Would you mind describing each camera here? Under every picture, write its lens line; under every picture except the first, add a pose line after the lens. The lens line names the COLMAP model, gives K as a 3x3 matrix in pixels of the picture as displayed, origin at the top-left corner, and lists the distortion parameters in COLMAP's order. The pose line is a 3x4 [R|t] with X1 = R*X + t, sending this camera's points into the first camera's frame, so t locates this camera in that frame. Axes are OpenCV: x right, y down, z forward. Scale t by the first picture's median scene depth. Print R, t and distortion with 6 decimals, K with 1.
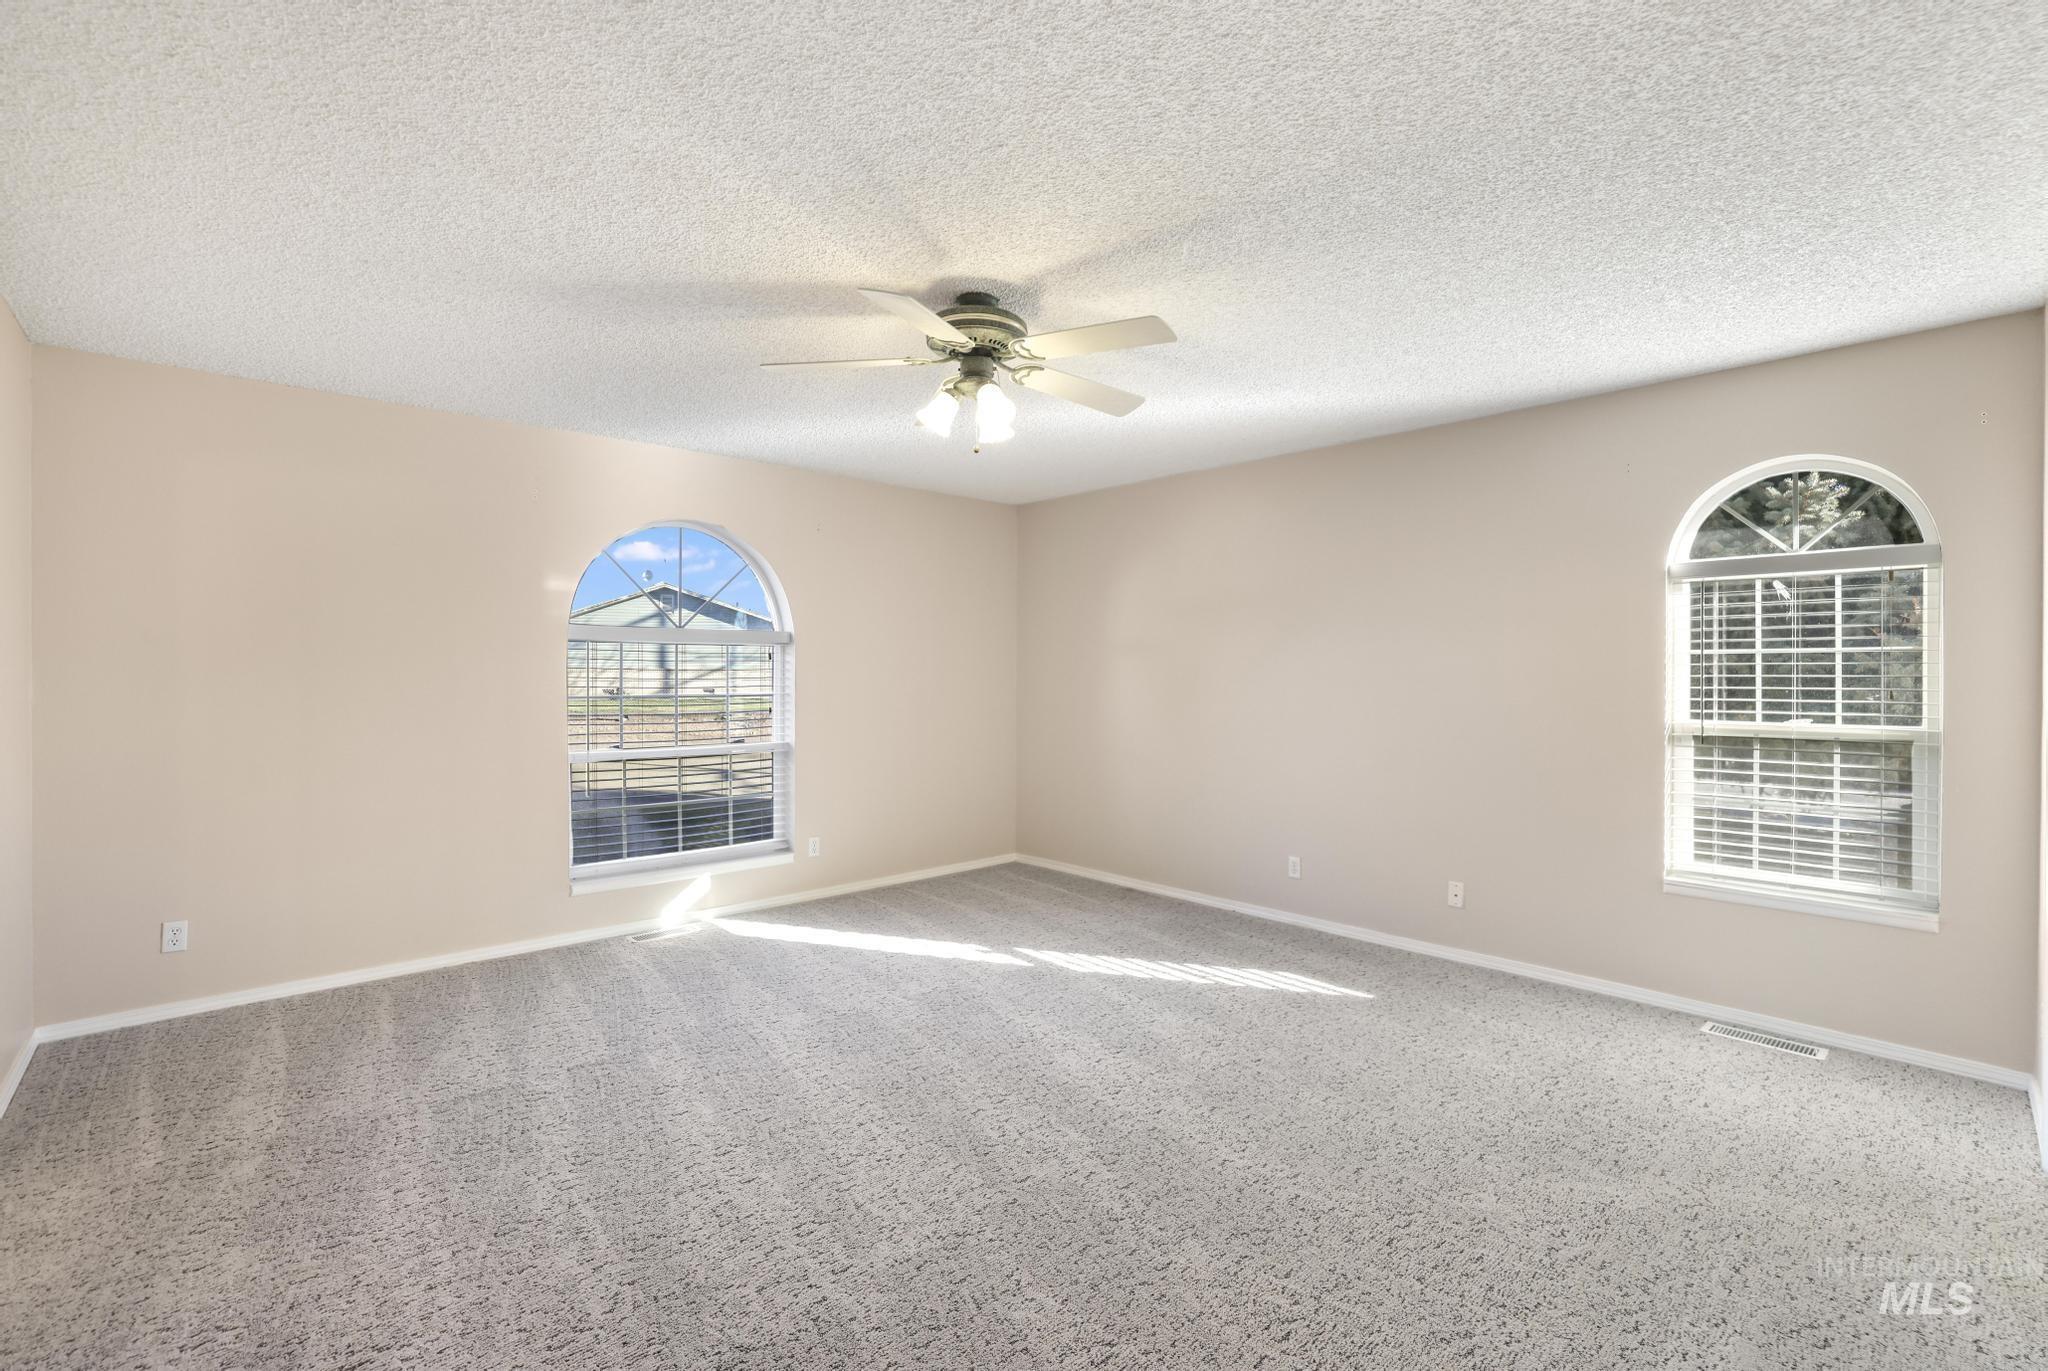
lens RADIAL K [[893.3, 0, 1021.1], [0, 893.3, 677.0], [0, 0, 1]] dist [-0.041351, 0.016216]
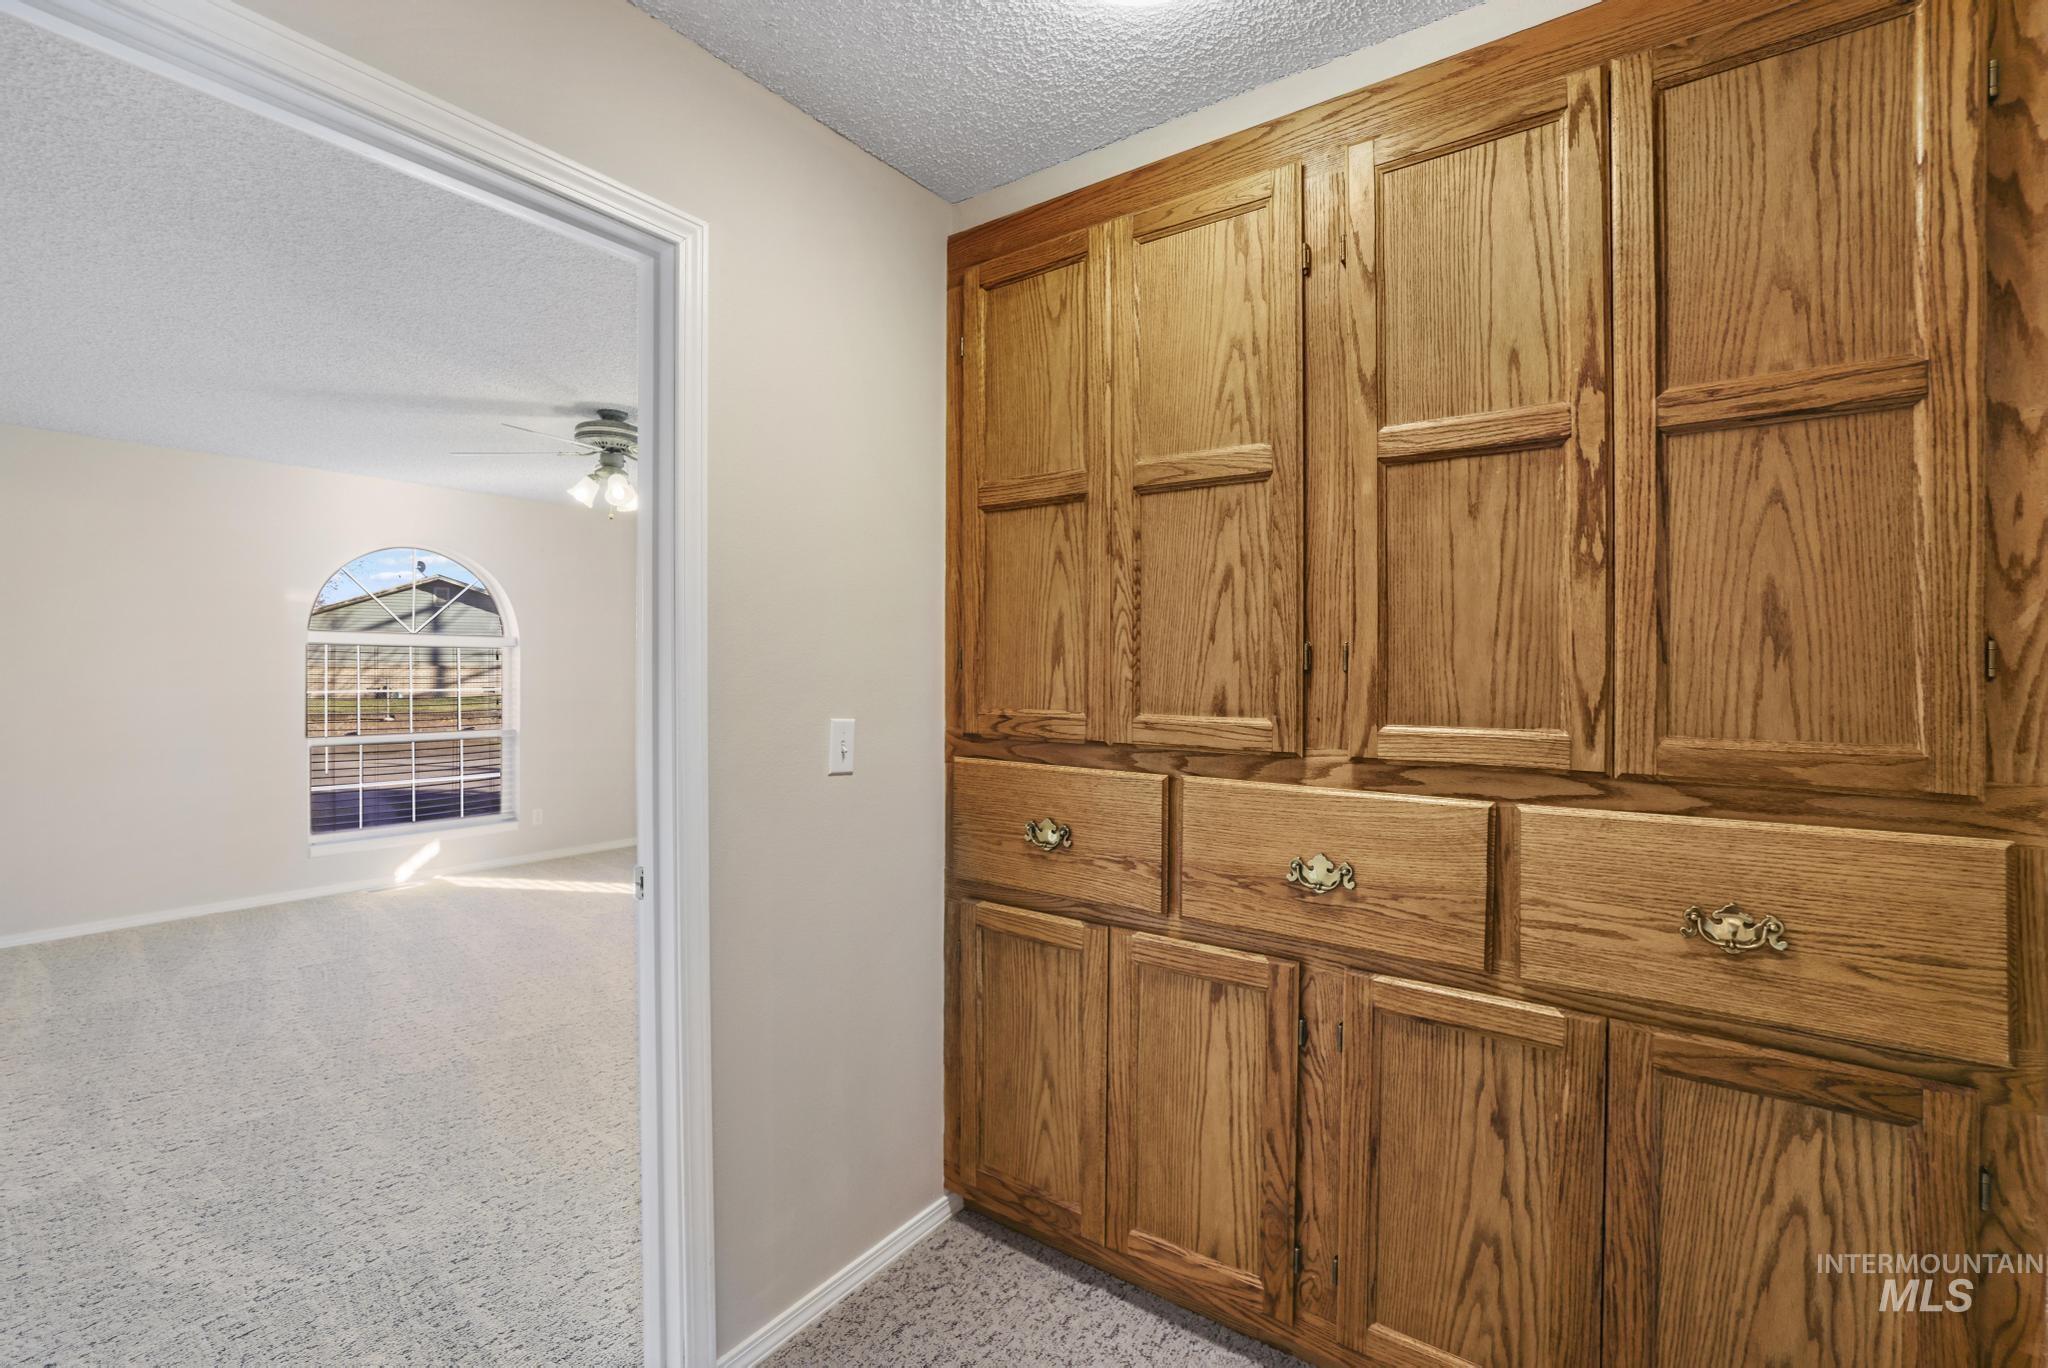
lens RADIAL K [[907.7, 0, 1007.7], [0, 907.7, 673.5], [0, 0, 1]] dist [-0.043764, 0.015937]
pose [[0.984079, 0.001502, 0.177725, 0.247514], [-0.001248, 0.999998, -0.001545, 0.000046], [-0.177727, 0.001299, 0.984079, -0.419922]]
